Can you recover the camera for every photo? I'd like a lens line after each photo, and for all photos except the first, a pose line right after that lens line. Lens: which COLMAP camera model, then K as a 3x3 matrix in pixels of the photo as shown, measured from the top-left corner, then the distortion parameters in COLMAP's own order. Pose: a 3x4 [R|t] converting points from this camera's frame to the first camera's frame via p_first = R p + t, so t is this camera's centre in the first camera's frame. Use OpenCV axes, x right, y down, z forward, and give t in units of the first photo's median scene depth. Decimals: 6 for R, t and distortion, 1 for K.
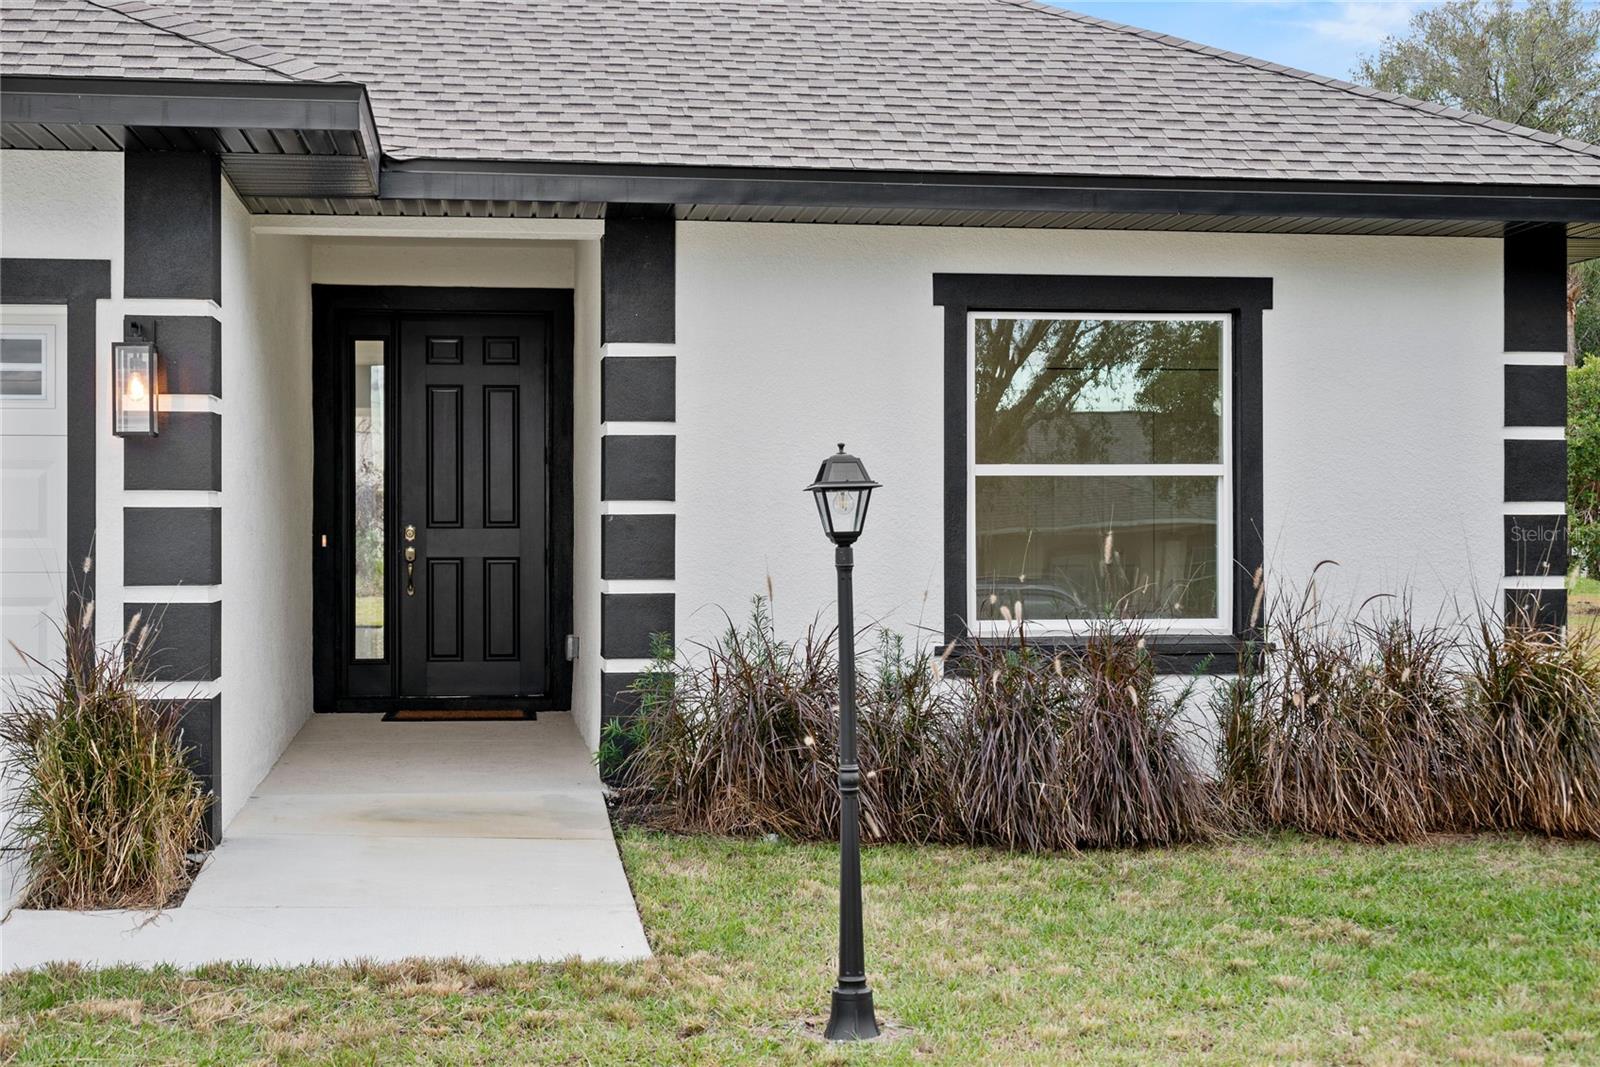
lens RADIAL K [[2255.0, 0, 800.2], [0, 2255.0, 531.3], [0, 0, 1]] dist [-0.118731, 0.000000]
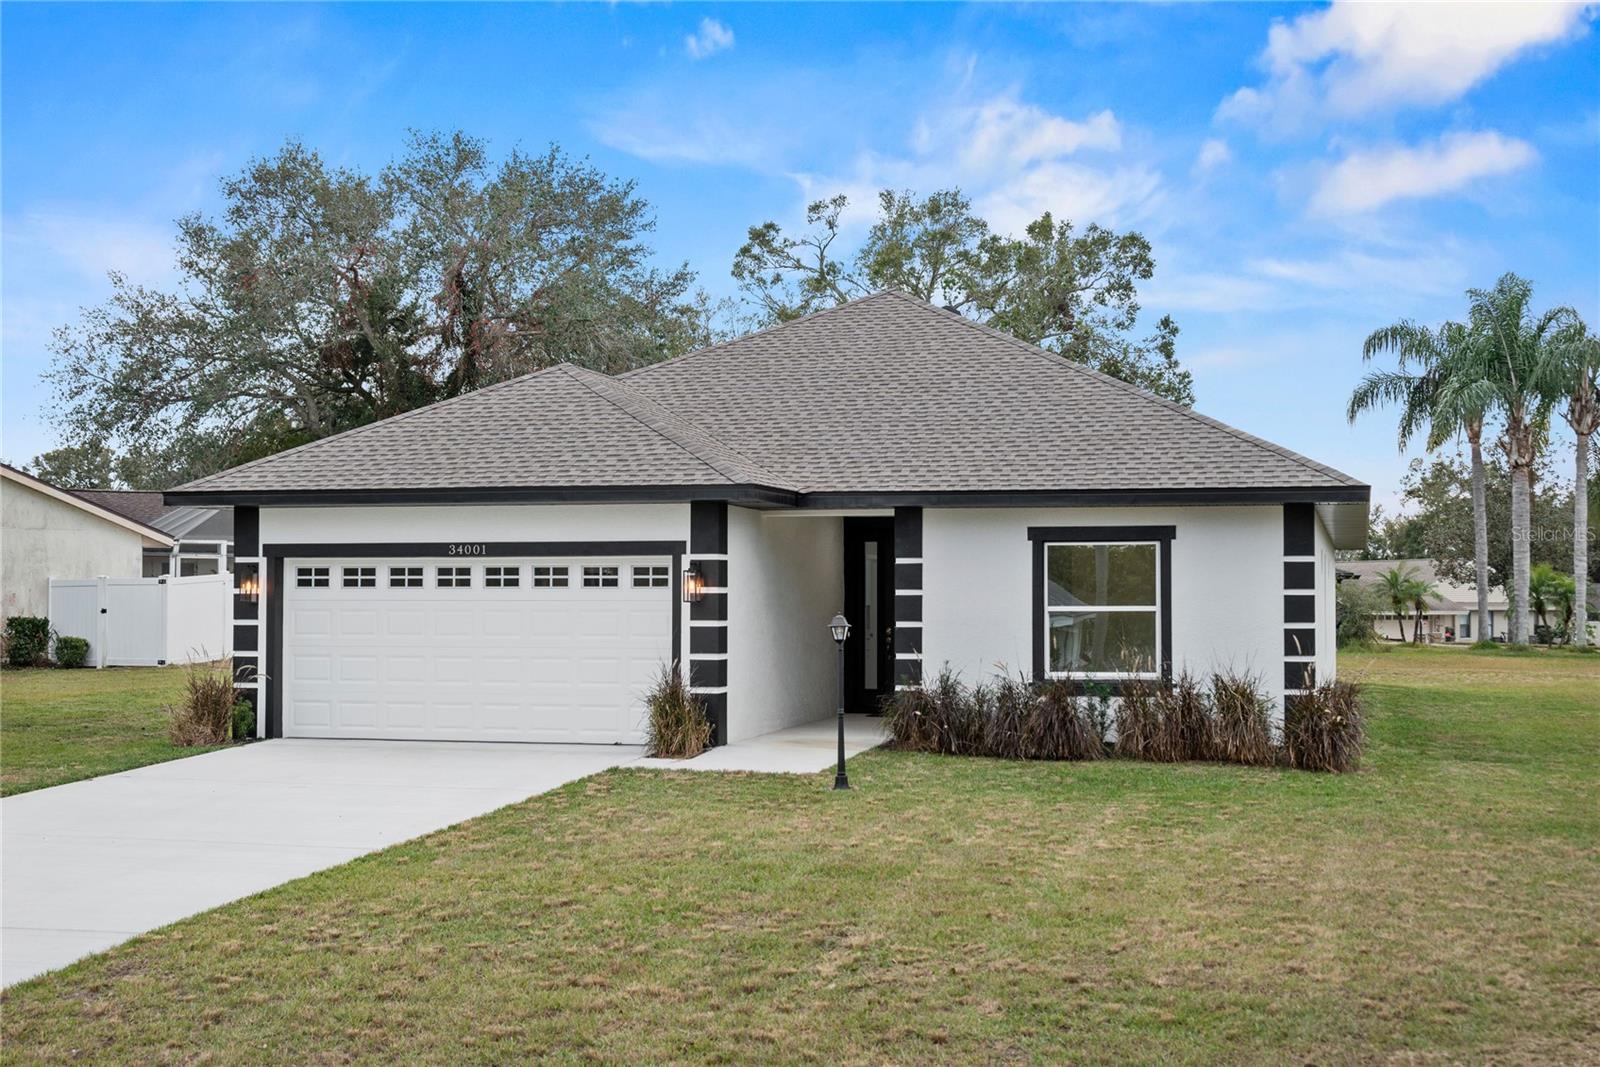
lens RADIAL K [[1958.6, 0, 801.0], [0, 1958.6, 537.3], [0, 0, 1]] dist [-0.079055, 0.000000]
pose [[0.914797, -0.008251, -0.403829, 0.695307], [-0.003575, 0.999587, -0.028521, -0.043879], [0.403898, 0.027535, 0.914390, -1.032643]]
